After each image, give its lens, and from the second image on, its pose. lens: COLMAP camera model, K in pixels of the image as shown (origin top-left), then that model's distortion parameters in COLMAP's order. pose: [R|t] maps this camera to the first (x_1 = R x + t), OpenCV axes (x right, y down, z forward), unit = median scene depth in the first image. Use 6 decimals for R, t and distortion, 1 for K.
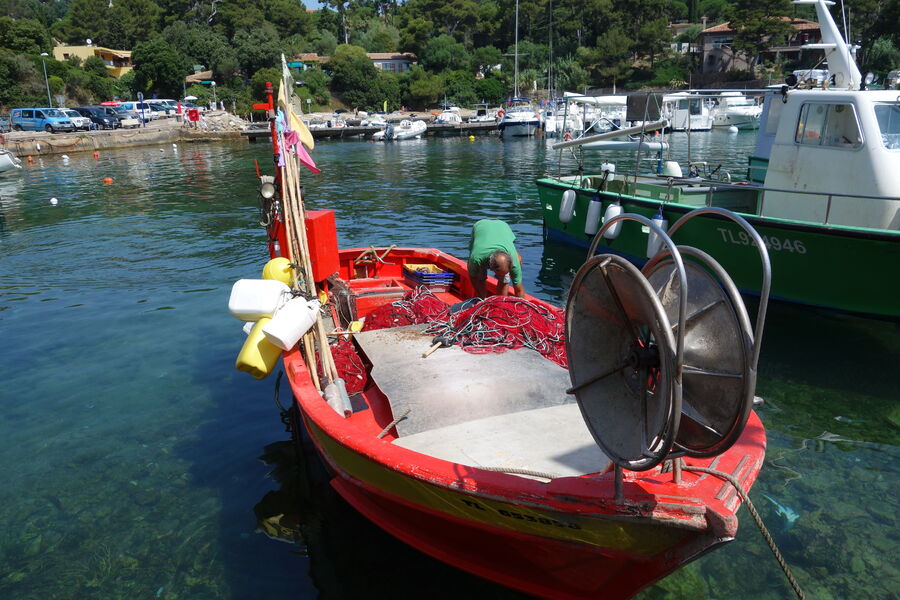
lens RADIAL K [[706.6, 0, 446.0], [0, 706.6, 299.2], [0, 0, 1]] dist [-0.002871, -0.004432]
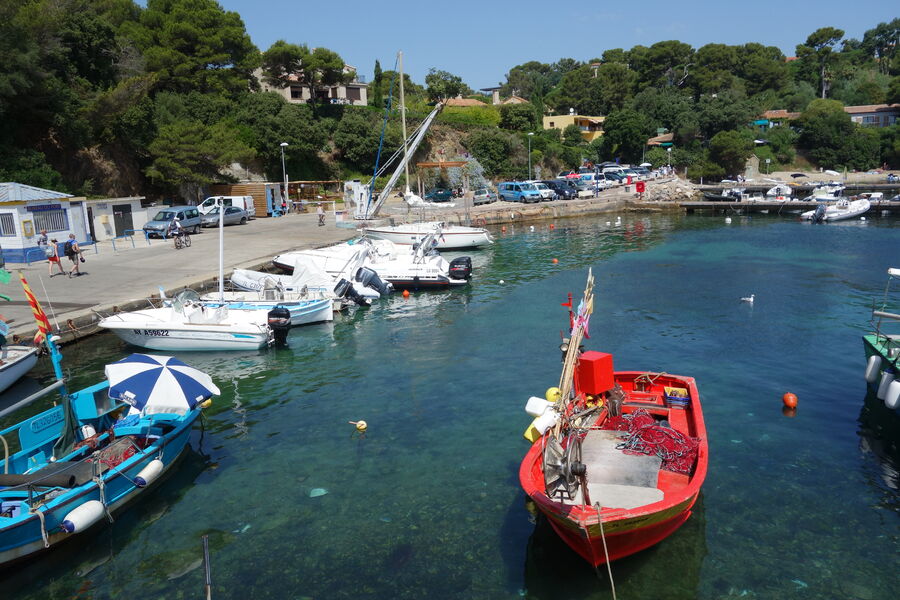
lens RADIAL K [[706.6, 0, 446.0], [0, 706.6, 299.2], [0, 0, 1]] dist [-0.002871, -0.004432]
pose [[0.810576, 0.107141, -0.575750, 0.025606], [-0.142376, 0.989679, -0.016277, -0.010836], [0.568064, 0.095167, 0.817464, -0.032085]]
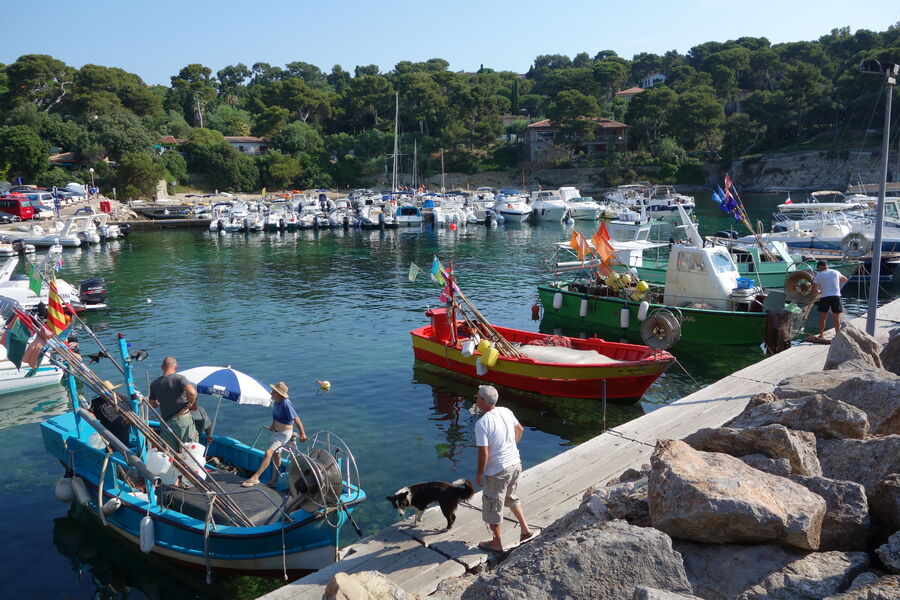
lens RADIAL K [[706.6, 0, 446.0], [0, 706.6, 299.2], [0, 0, 1]] dist [-0.002871, -0.004432]
pose [[0.971579, -0.031021, 0.234675, -0.051472], [0.053613, 0.994452, -0.090508, 0.002181], [-0.230565, 0.100517, 0.967851, -0.067748]]
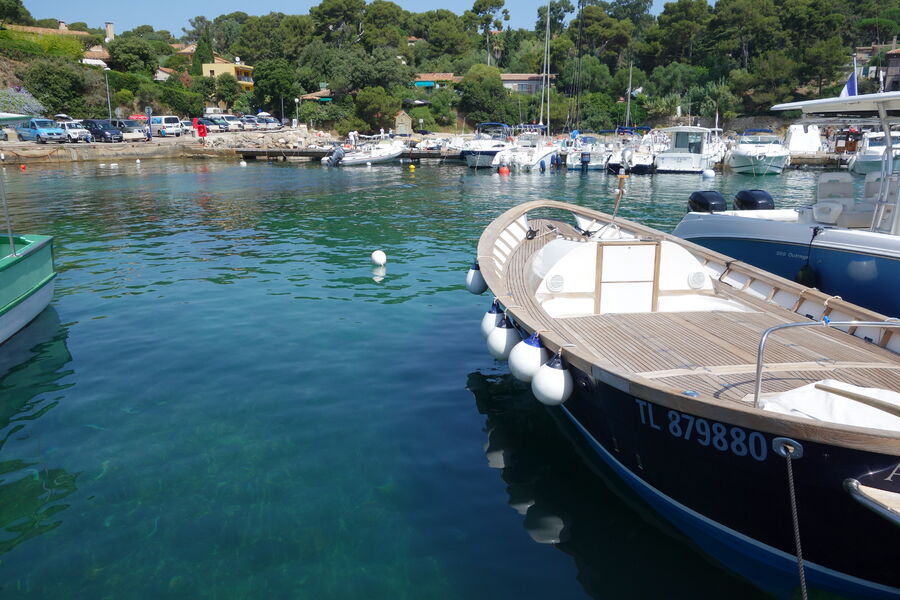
lens RADIAL K [[706.6, 0, 446.0], [0, 706.6, 299.2], [0, 0, 1]] dist [-0.002871, -0.004432]
pose [[0.956821, 0.099205, -0.273225, 0.122241], [-0.106738, 0.994205, -0.012807, -0.023021], [0.270371, 0.041417, 0.961865, 0.068761]]
